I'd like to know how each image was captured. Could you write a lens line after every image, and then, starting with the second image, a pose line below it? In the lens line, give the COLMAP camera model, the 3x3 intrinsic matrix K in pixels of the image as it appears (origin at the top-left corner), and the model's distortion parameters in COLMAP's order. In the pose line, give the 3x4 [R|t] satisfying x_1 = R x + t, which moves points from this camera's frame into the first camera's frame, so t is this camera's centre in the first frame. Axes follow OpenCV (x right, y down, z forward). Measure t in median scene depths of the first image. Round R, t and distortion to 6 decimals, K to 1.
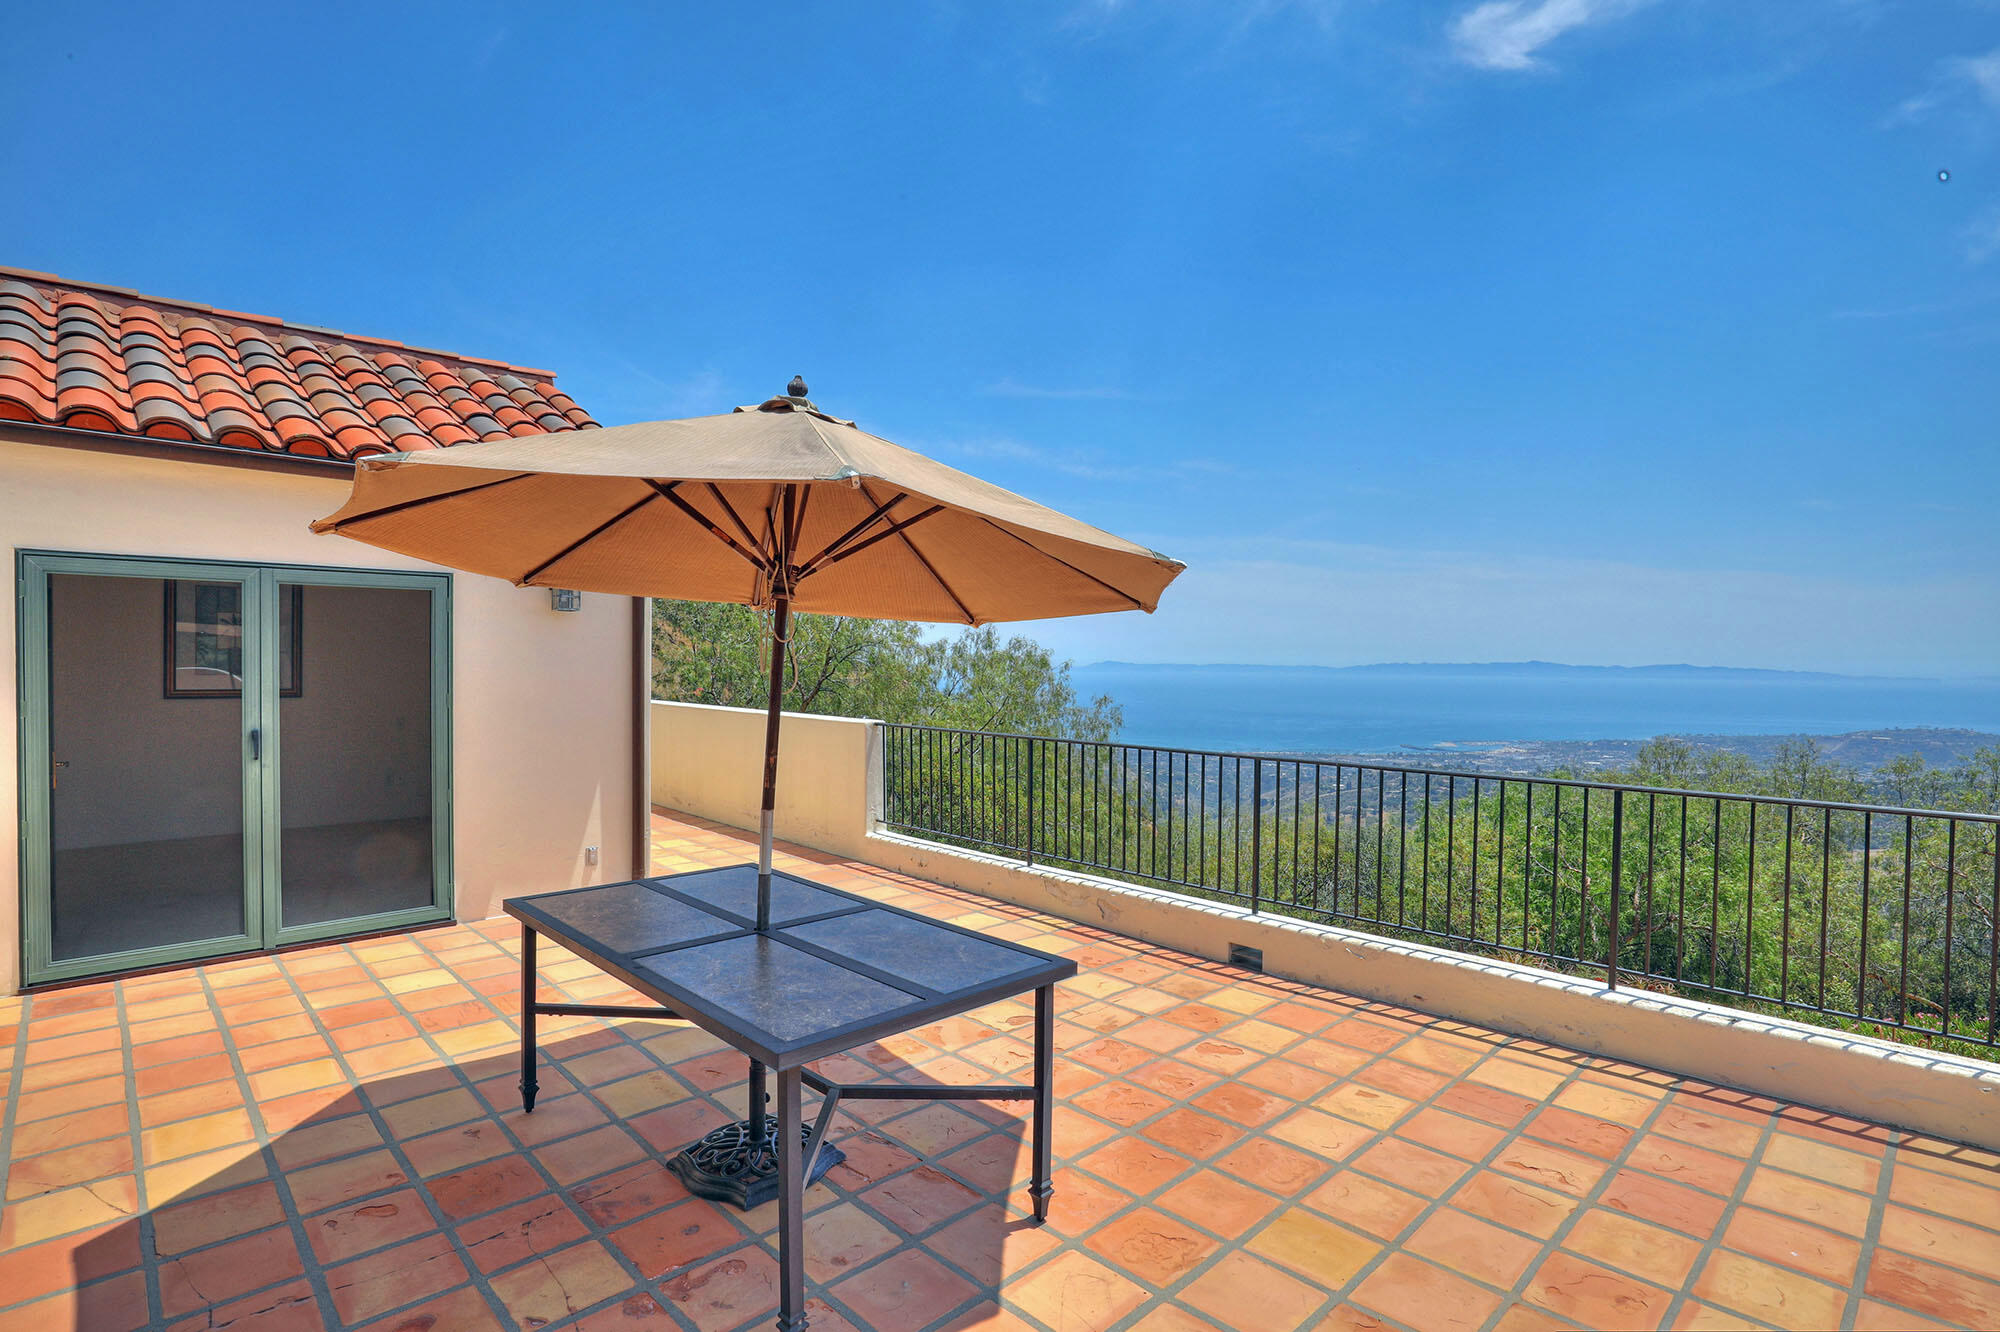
lens RADIAL K [[991.5, 0, 999.7], [0, 991.5, 671.0], [0, 0, 1]] dist [-0.001987, 0.000184]
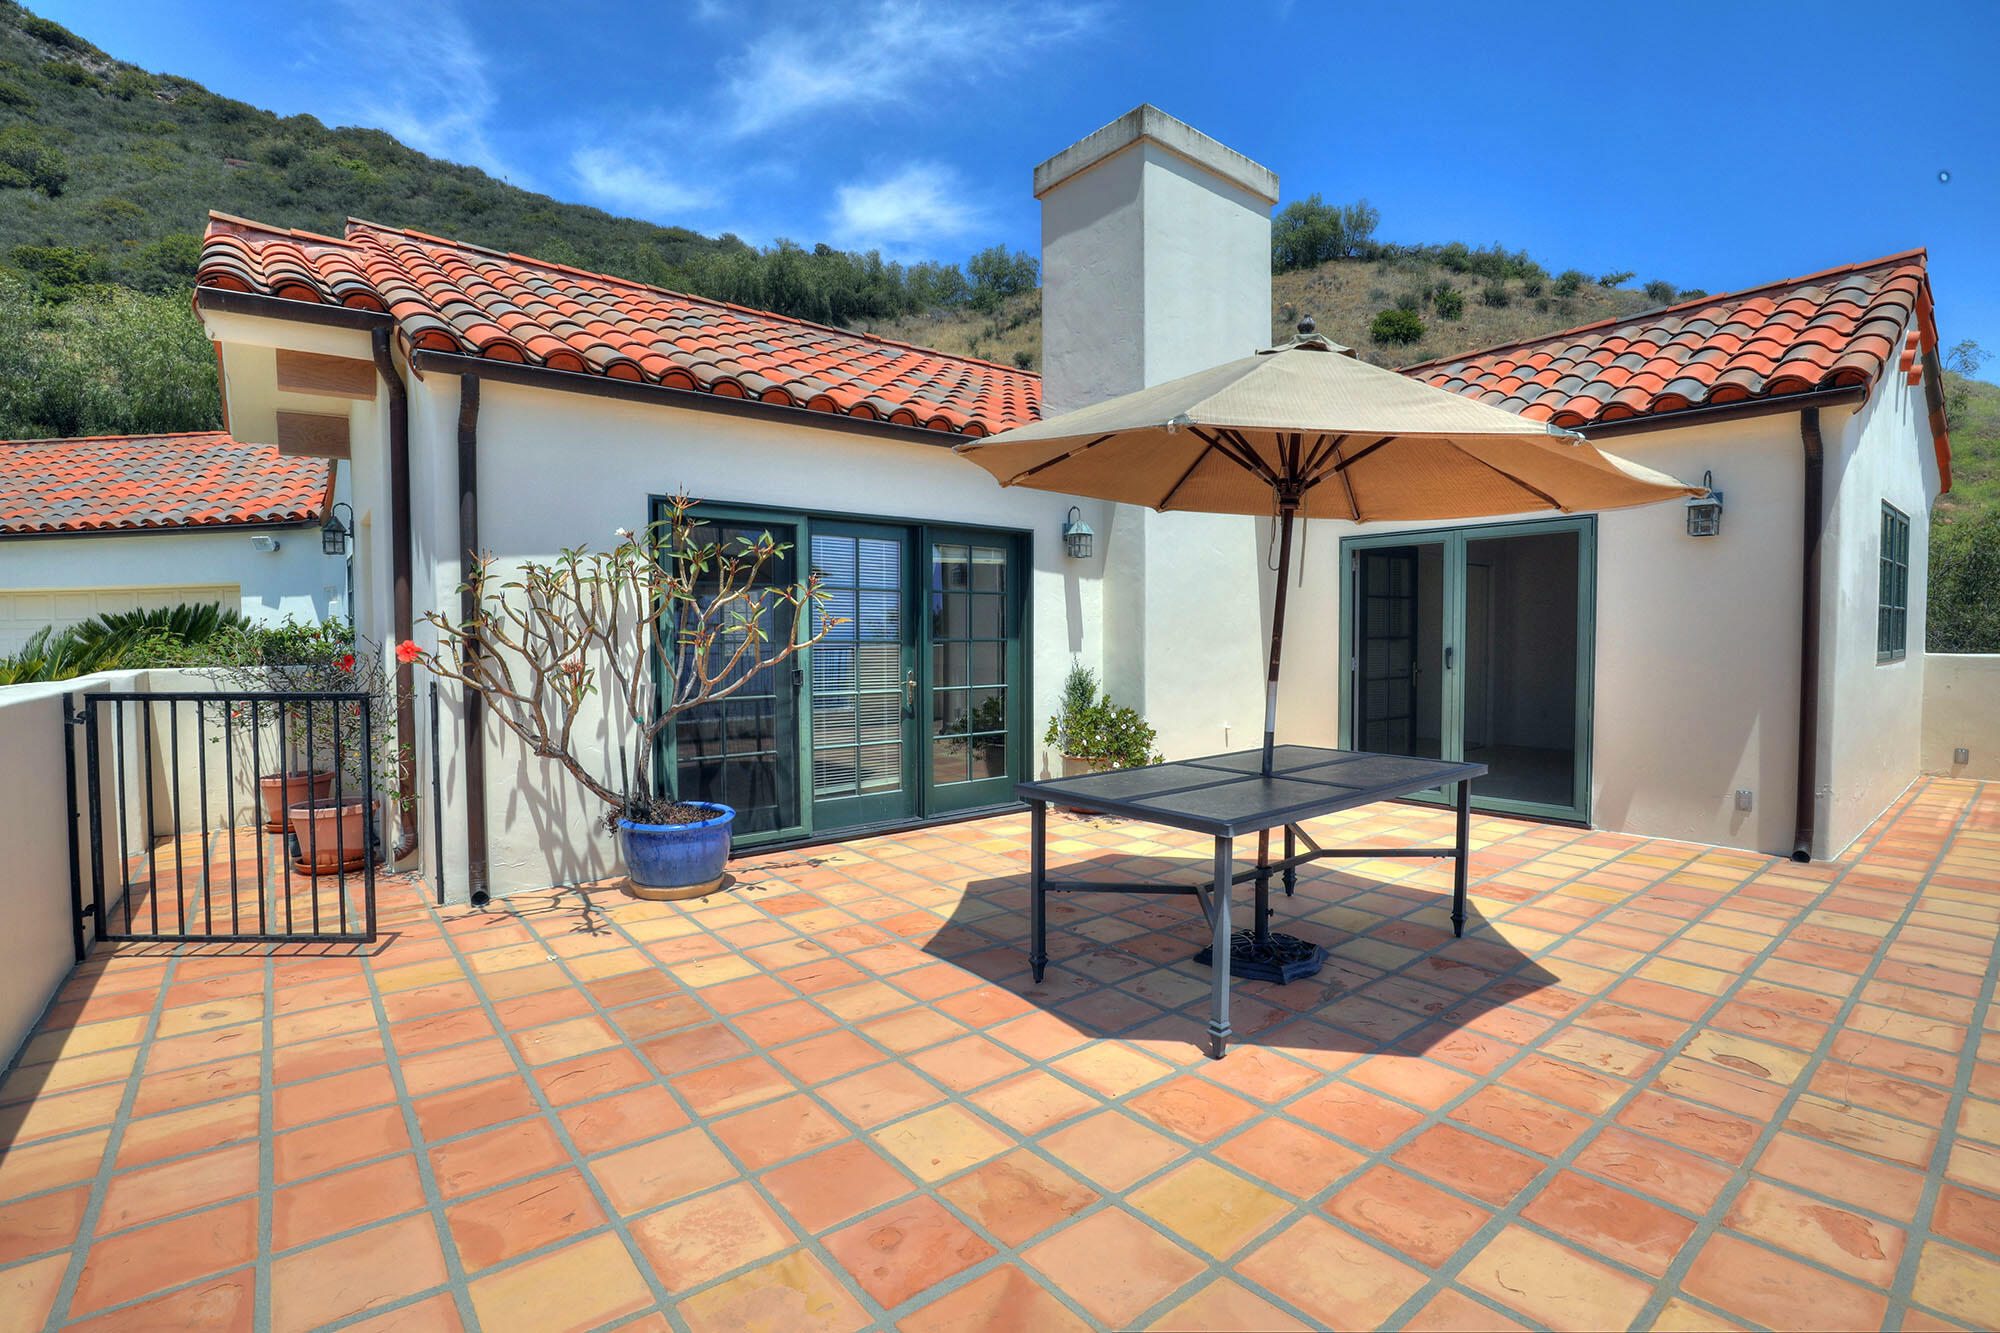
lens RADIAL K [[930.9, 0, 1011.7], [0, 930.9, 663.7], [0, 0, 1]] dist [-0.022816, 0.002547]
pose [[-0.083418, 0.017341, -0.996364, 0.646800], [-0.010806, 0.999774, 0.018305, 0.070401], [0.996456, 0.012294, -0.083211, 0.529755]]
